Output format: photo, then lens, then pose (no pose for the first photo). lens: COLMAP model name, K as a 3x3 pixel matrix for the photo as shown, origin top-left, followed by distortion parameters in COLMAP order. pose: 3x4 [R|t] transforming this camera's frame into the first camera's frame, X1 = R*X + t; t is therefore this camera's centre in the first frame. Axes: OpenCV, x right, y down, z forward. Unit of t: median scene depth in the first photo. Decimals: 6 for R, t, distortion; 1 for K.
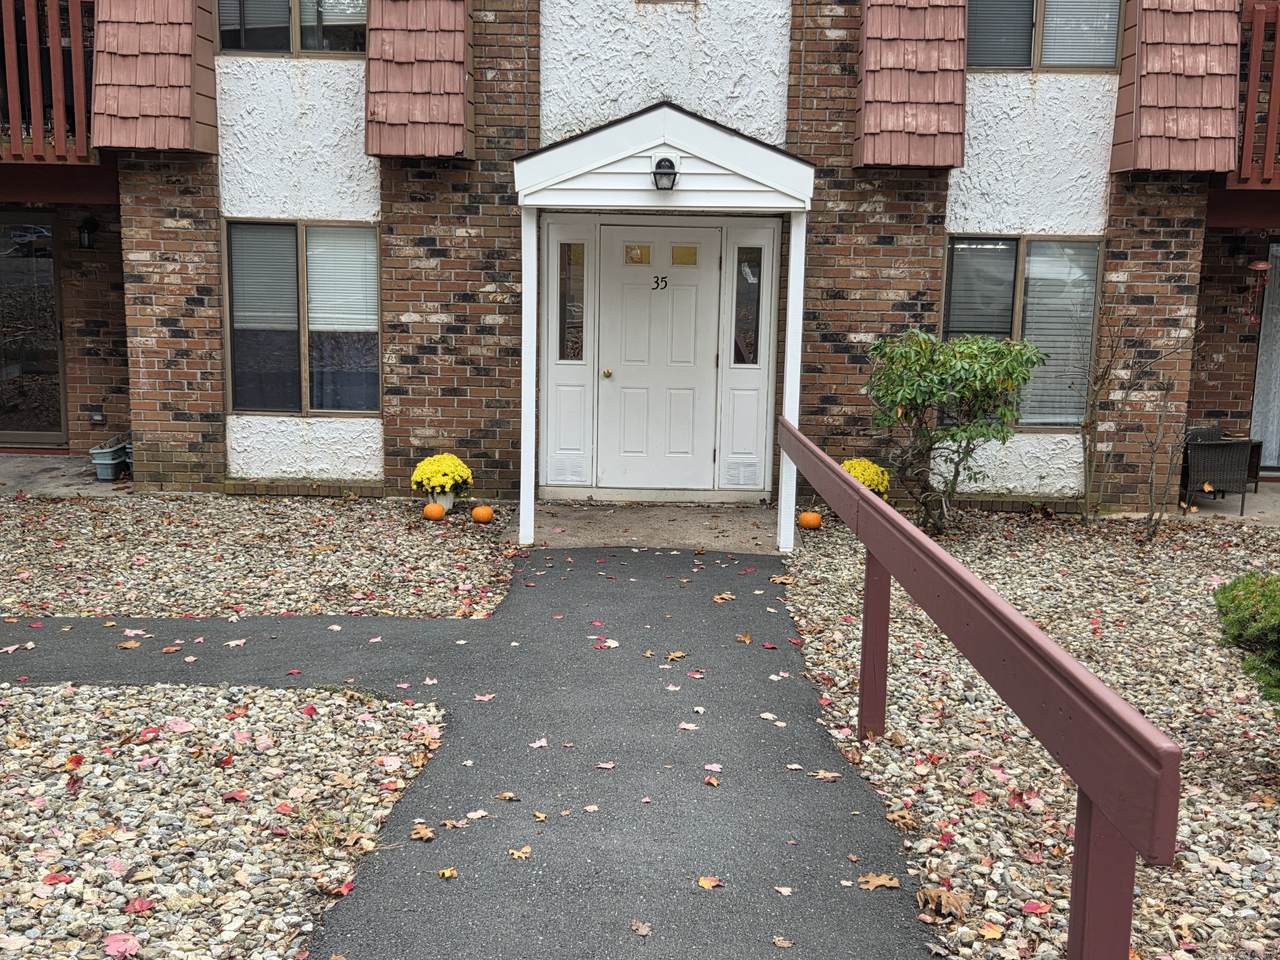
lens RADIAL K [[1343.2, 0, 637.0], [0, 1343.2, 472.9], [0, 0, 1]] dist [0.070066, 0.000000]
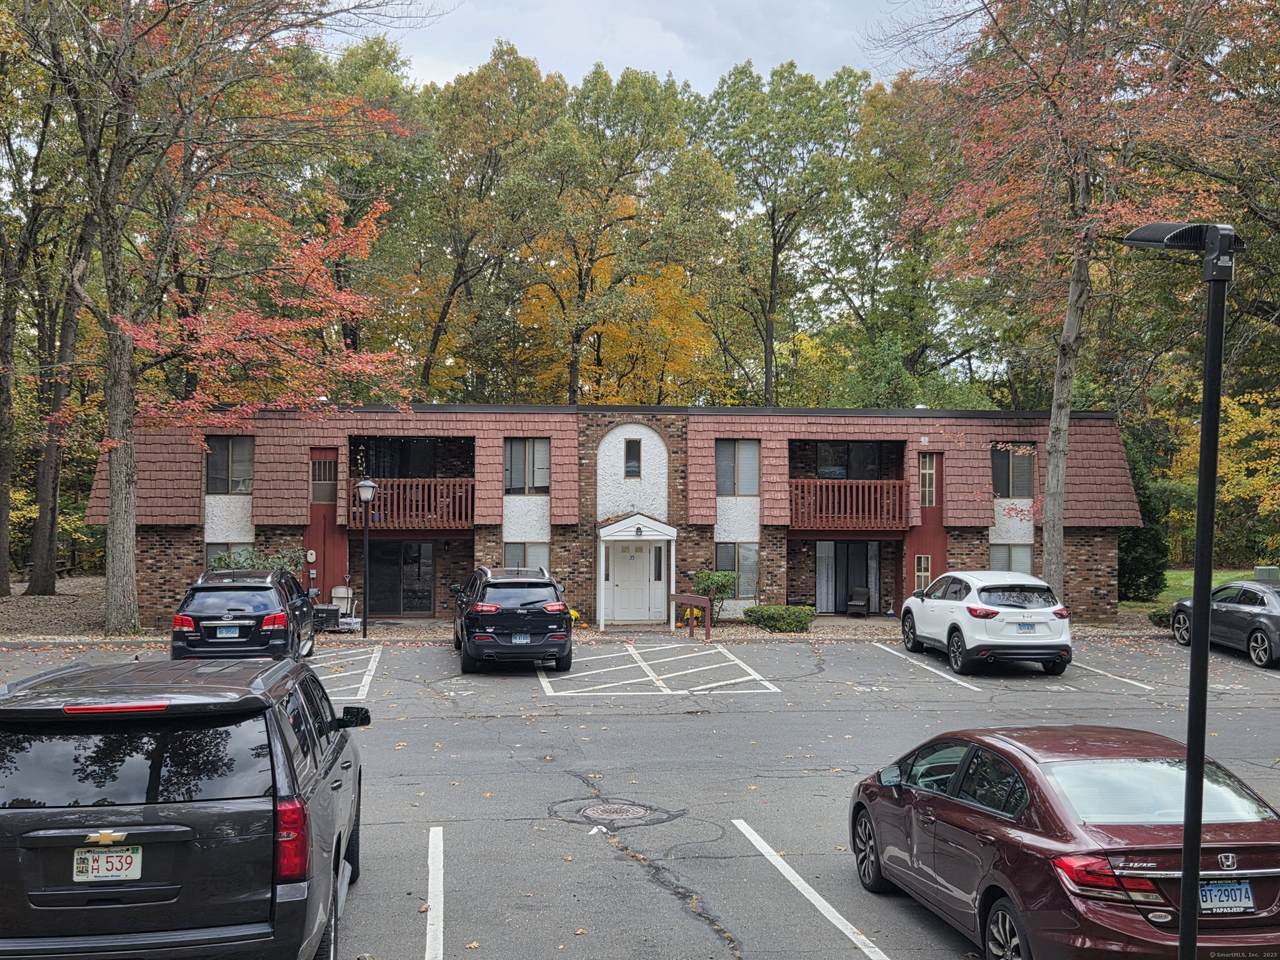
lens RADIAL K [[1343.2, 0, 643.3], [0, 1343.2, 476.8], [0, 0, 1]] dist [0.070066, 0.000000]
pose [[0.994102, -0.015931, 0.107269, -0.319105], [0.035505, 0.982446, -0.183135, 0.282577], [-0.102468, 0.185863, 0.977218, -2.374733]]
